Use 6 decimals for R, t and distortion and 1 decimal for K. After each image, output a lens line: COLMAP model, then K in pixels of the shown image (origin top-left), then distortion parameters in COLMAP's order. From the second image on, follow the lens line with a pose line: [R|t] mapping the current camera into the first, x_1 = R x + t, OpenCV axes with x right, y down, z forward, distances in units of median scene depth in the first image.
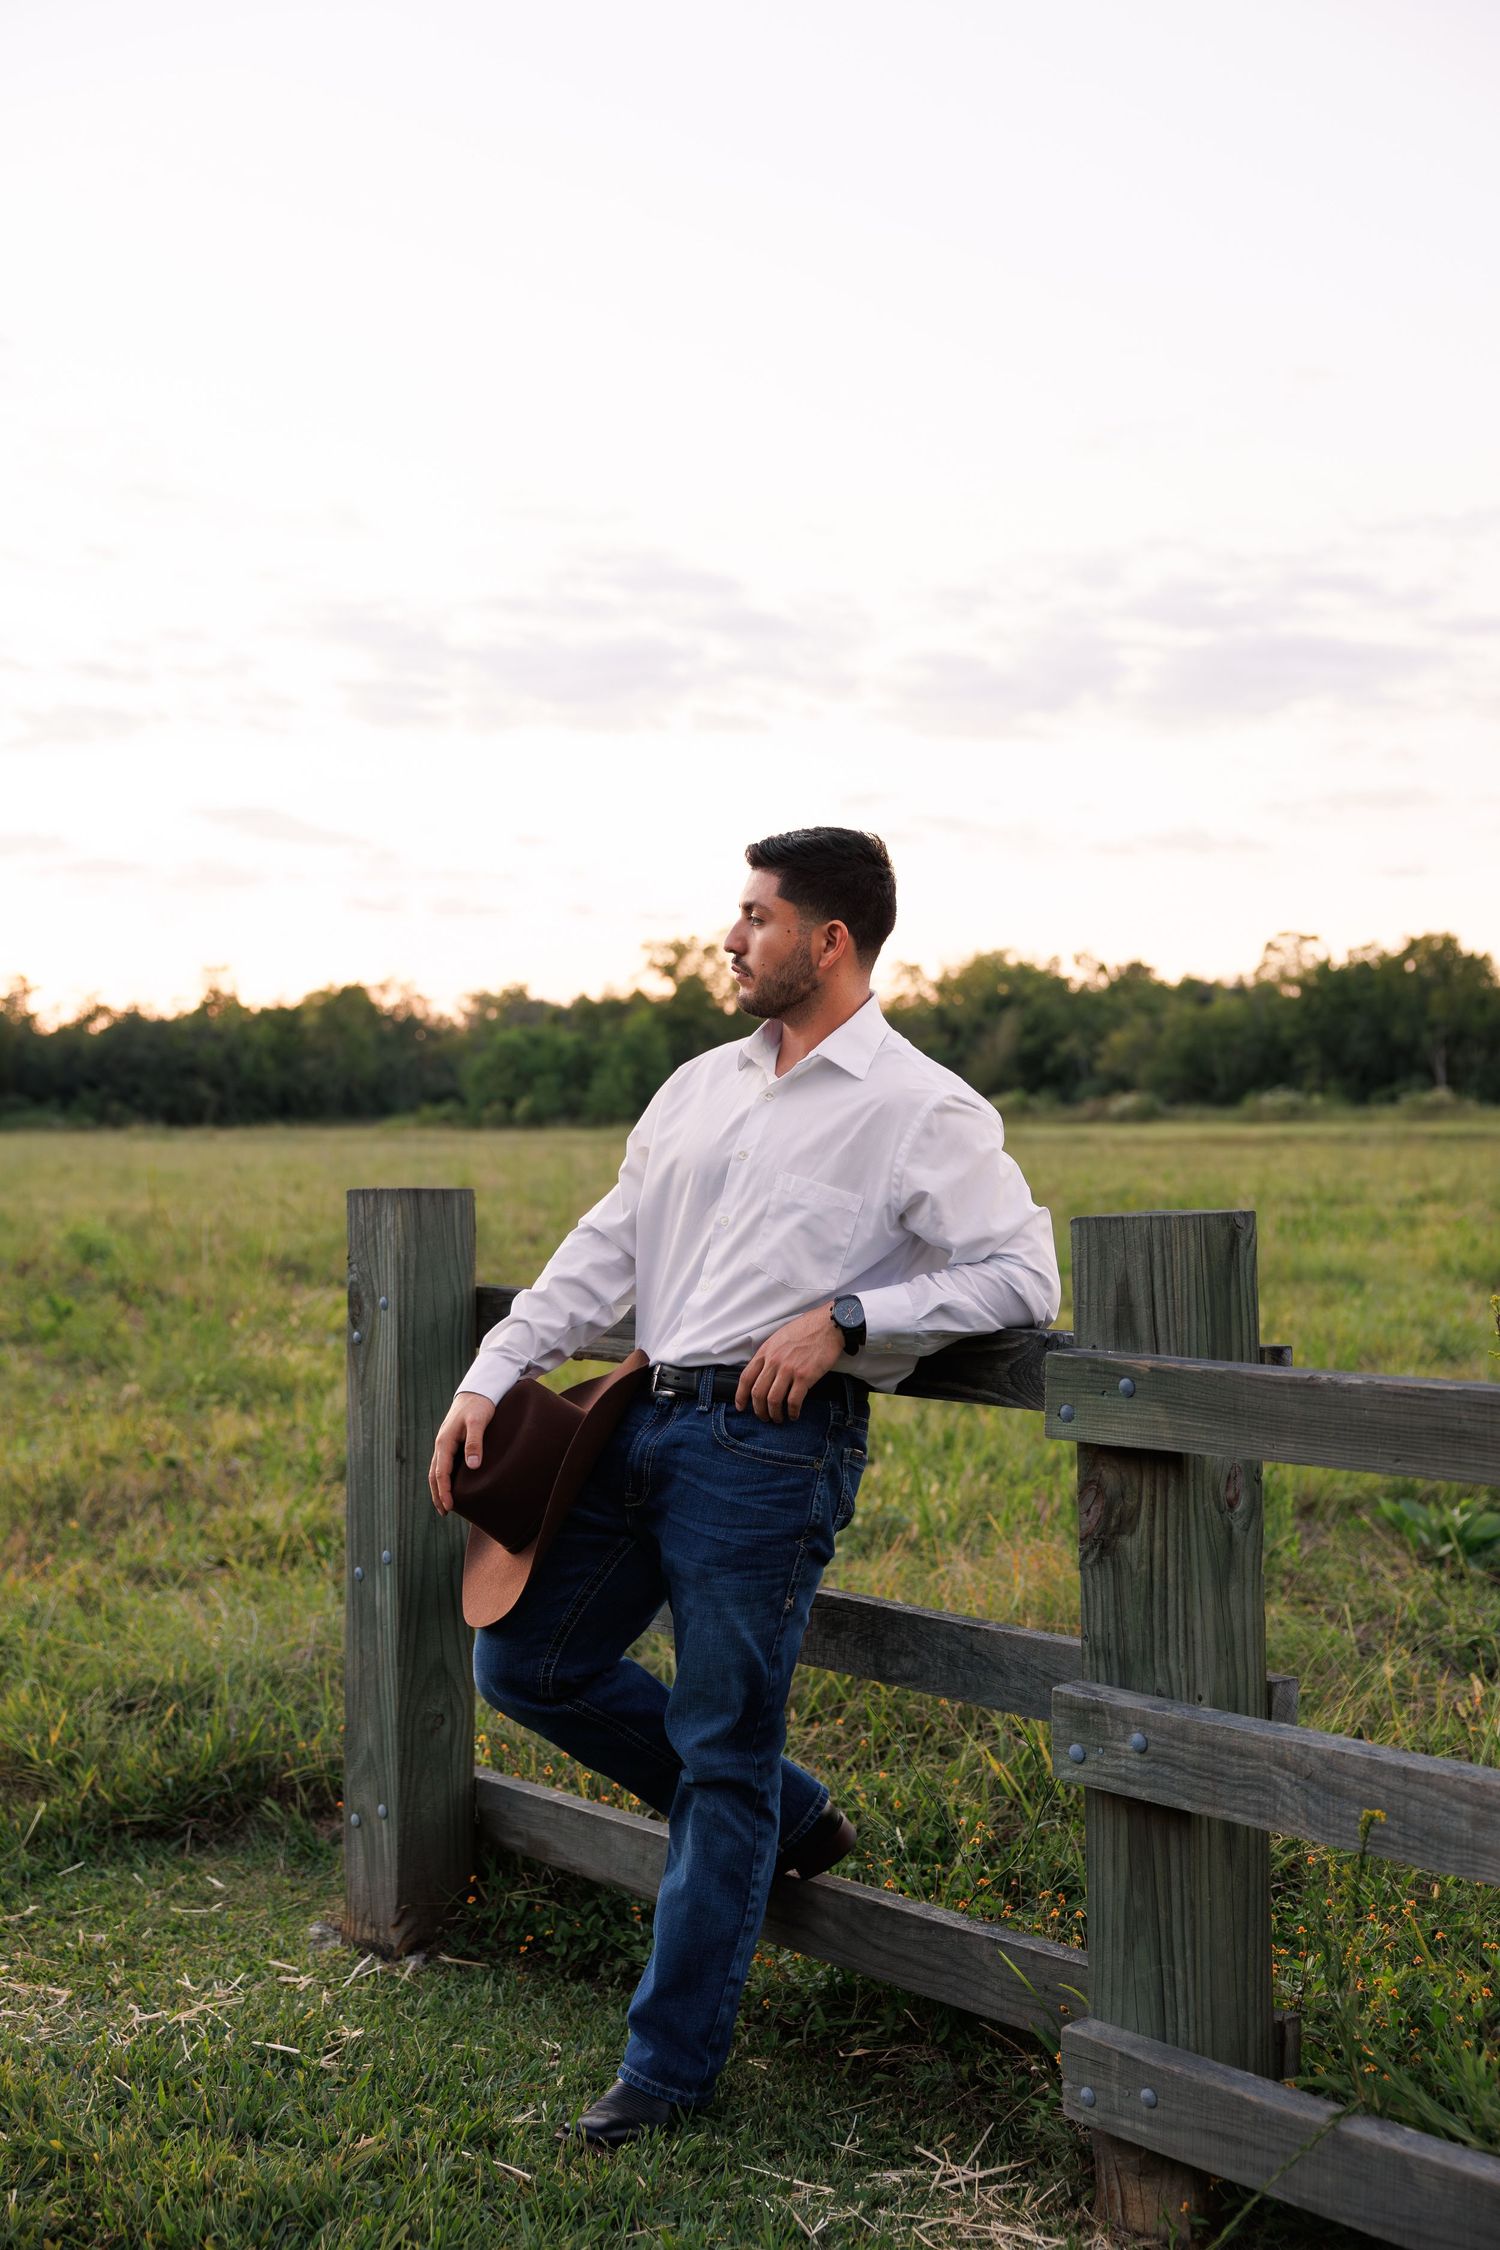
lens RADIAL K [[4275.5, 0, 750.0], [0, 4275.5, 1125.0], [0, 0, 1]] dist [-0.011507, 0.032623]
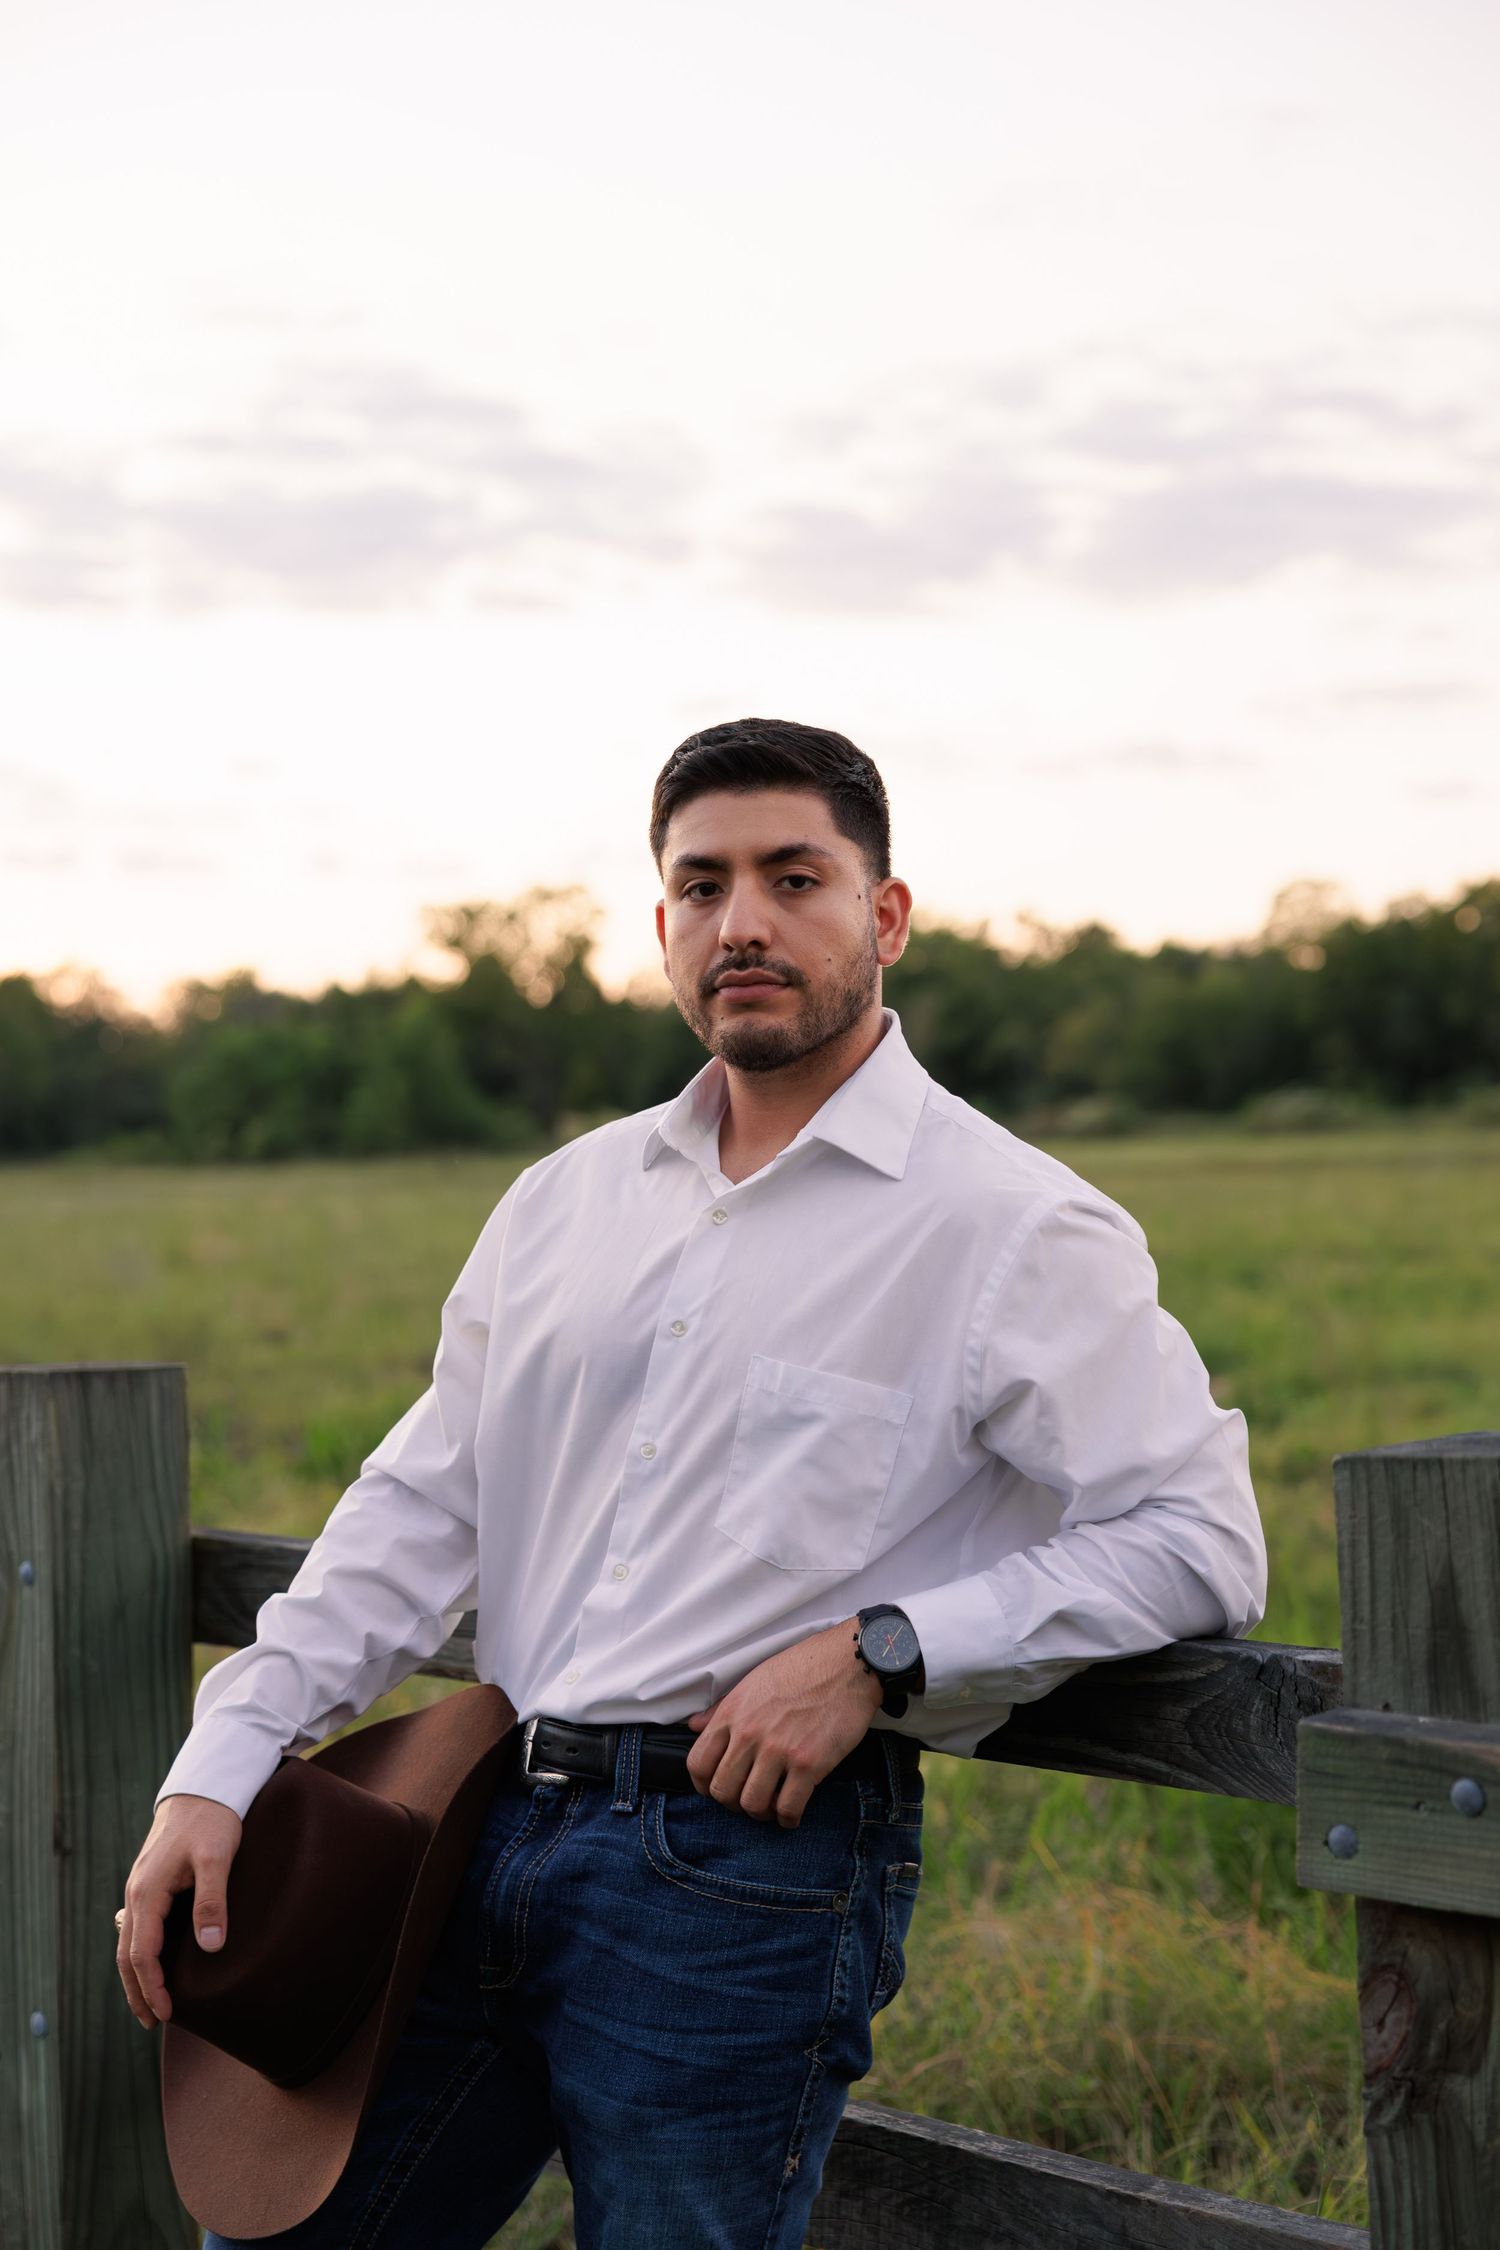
lens RADIAL K [[5546.8, 0, 1007.1], [0, 5546.8, 1432.9], [0, 0, 1]] dist [-0.587833, 14.537881]
pose [[0.996408, -0.021888, 0.081806, -0.016610], [0.017356, 0.998297, 0.055703, -0.016403], [-0.082886, -0.054083, 0.995090, 0.274971]]
